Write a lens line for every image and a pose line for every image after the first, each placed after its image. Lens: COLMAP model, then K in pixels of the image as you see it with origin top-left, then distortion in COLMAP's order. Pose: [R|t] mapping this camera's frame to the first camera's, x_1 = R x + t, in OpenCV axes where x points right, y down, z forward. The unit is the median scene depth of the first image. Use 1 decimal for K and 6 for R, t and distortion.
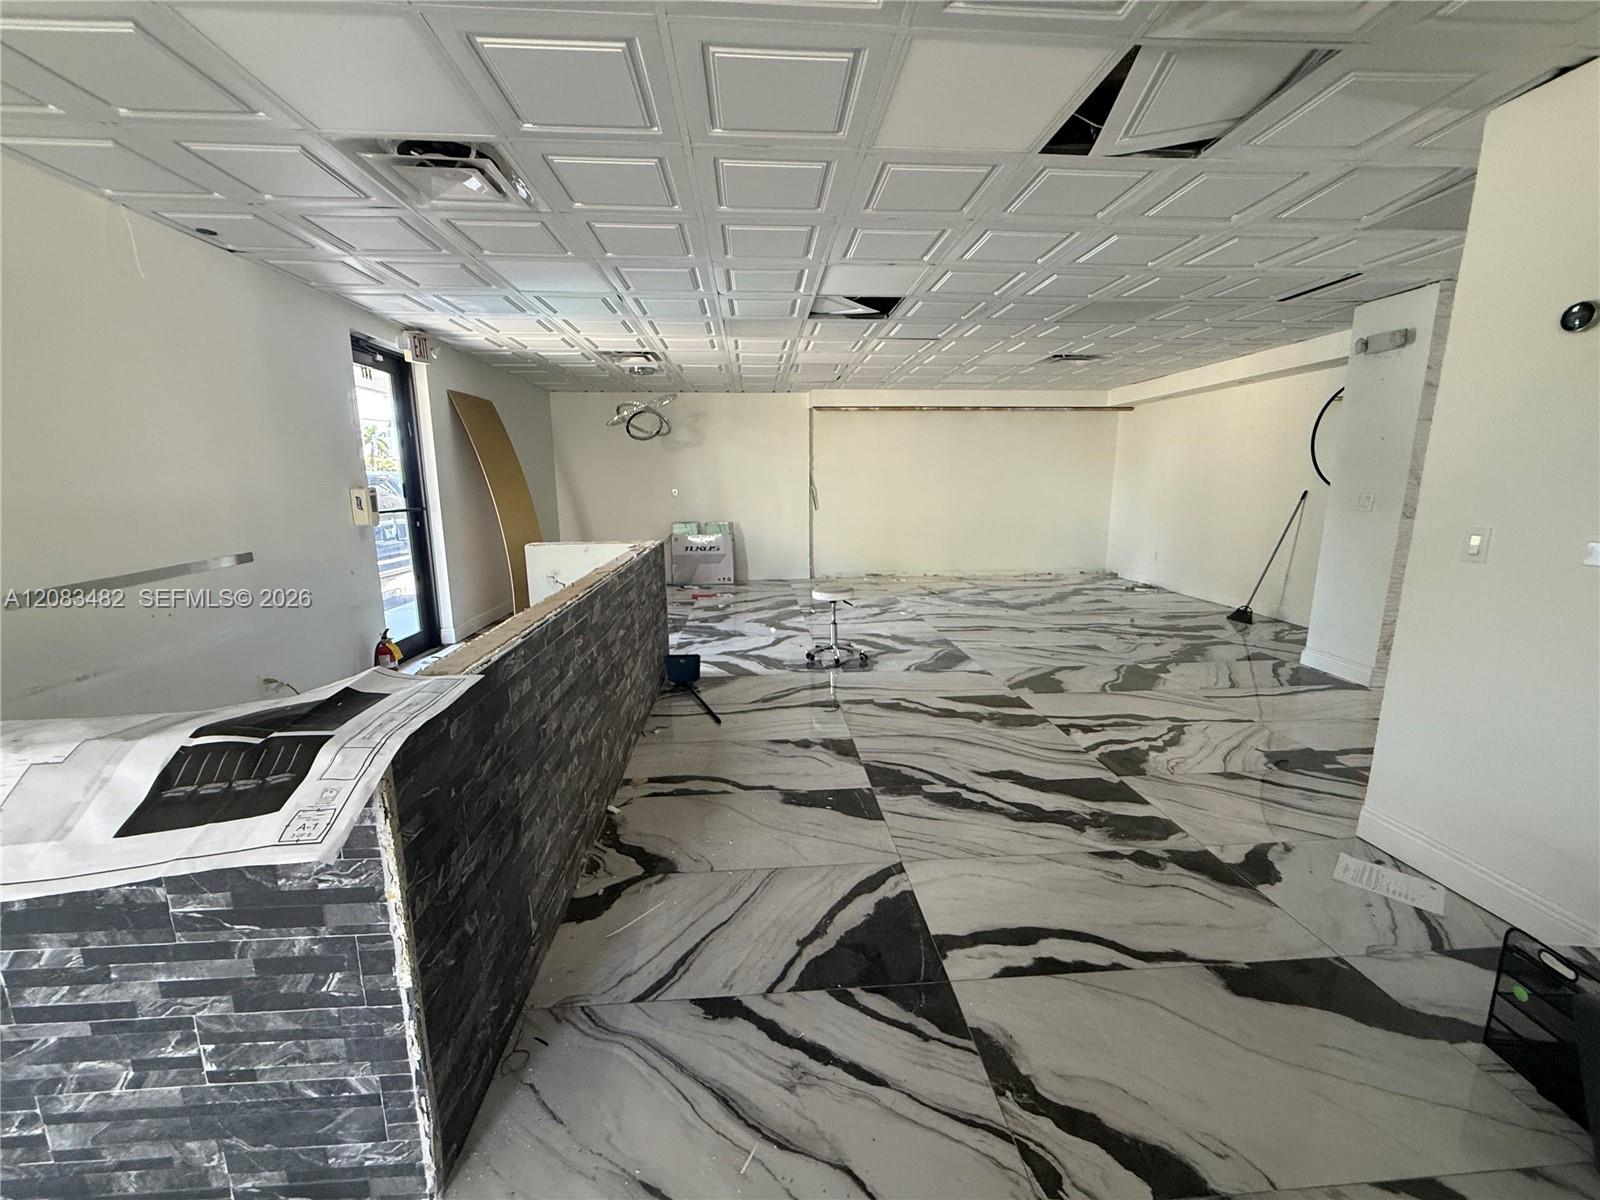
lens RADIAL K [[639.8, 0, 797.5], [0, 639.8, 601.5], [0, 0, 1]] dist [-0.002835, -0.000243]
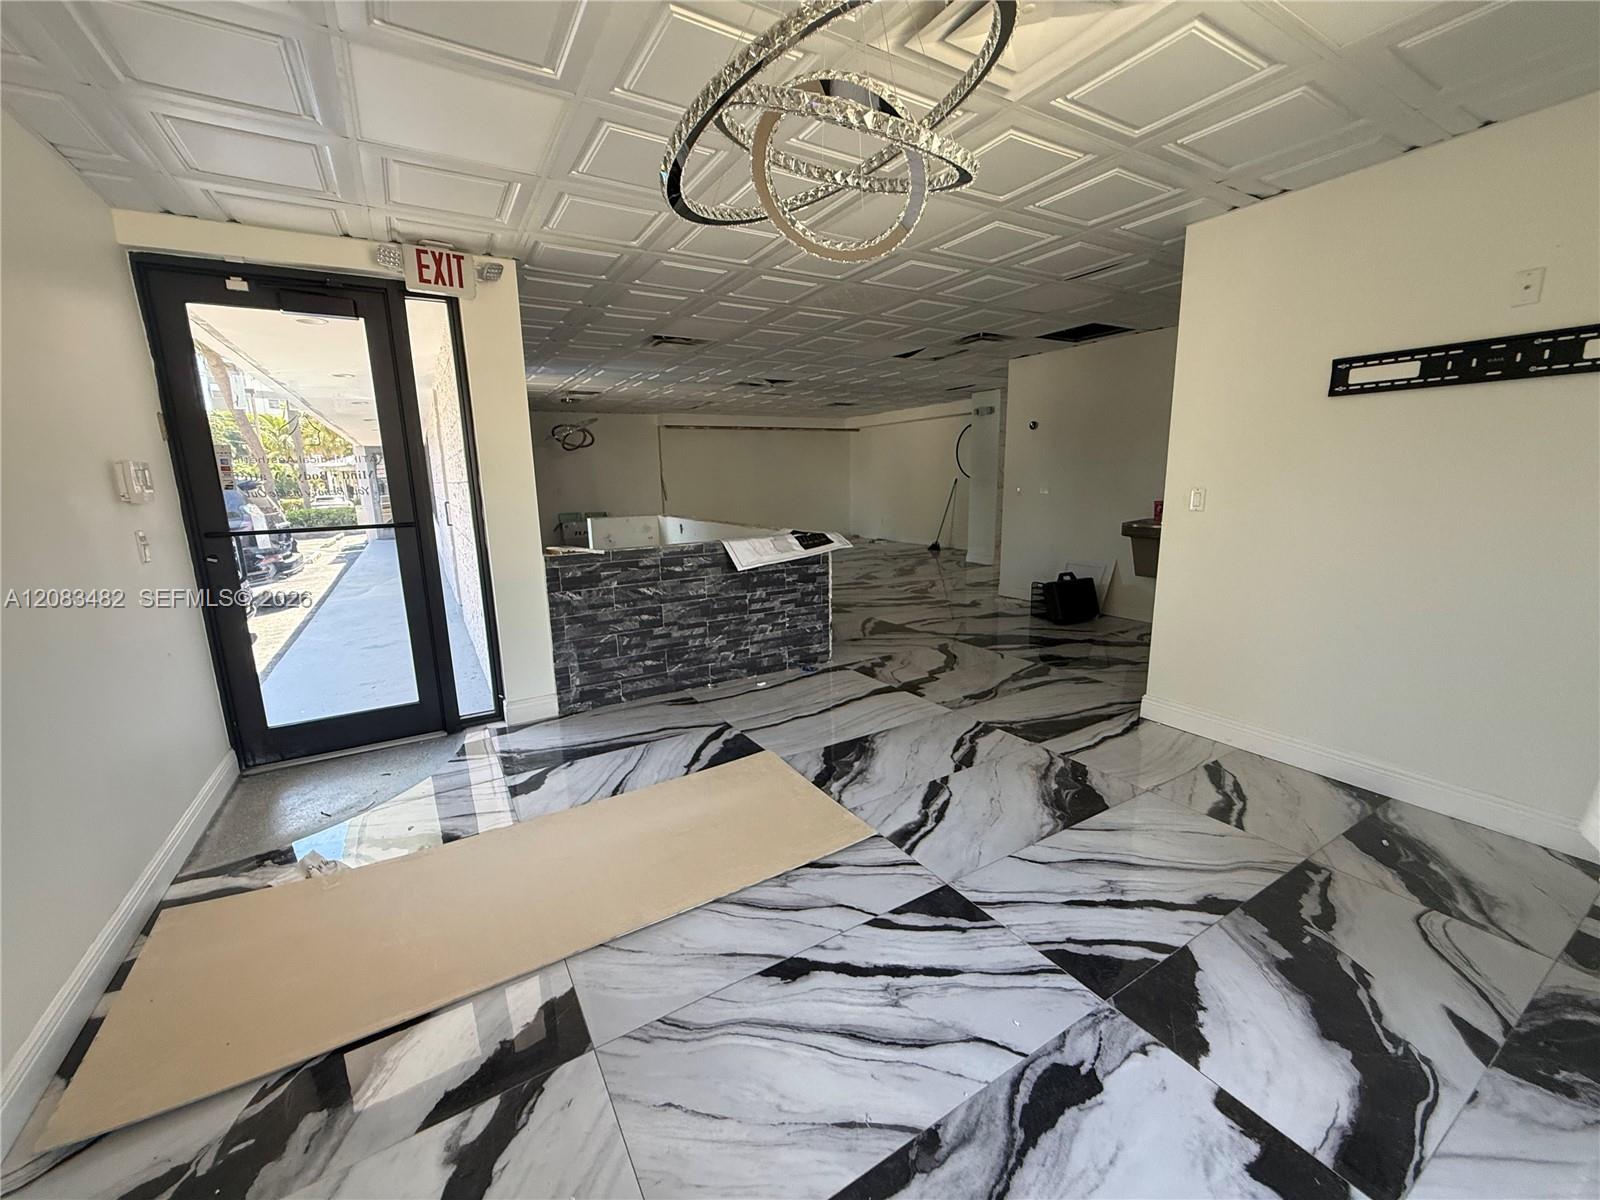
lens RADIAL K [[639.8, 0, 793.0], [0, 639.8, 596.8], [0, 0, 1]] dist [-0.002835, -0.000243]
pose [[0.895405, -0.094847, 0.435034, -0.702545], [0.097811, 0.995082, 0.015632, 0.137012], [-0.434377, 0.028554, 0.900278, -0.692580]]
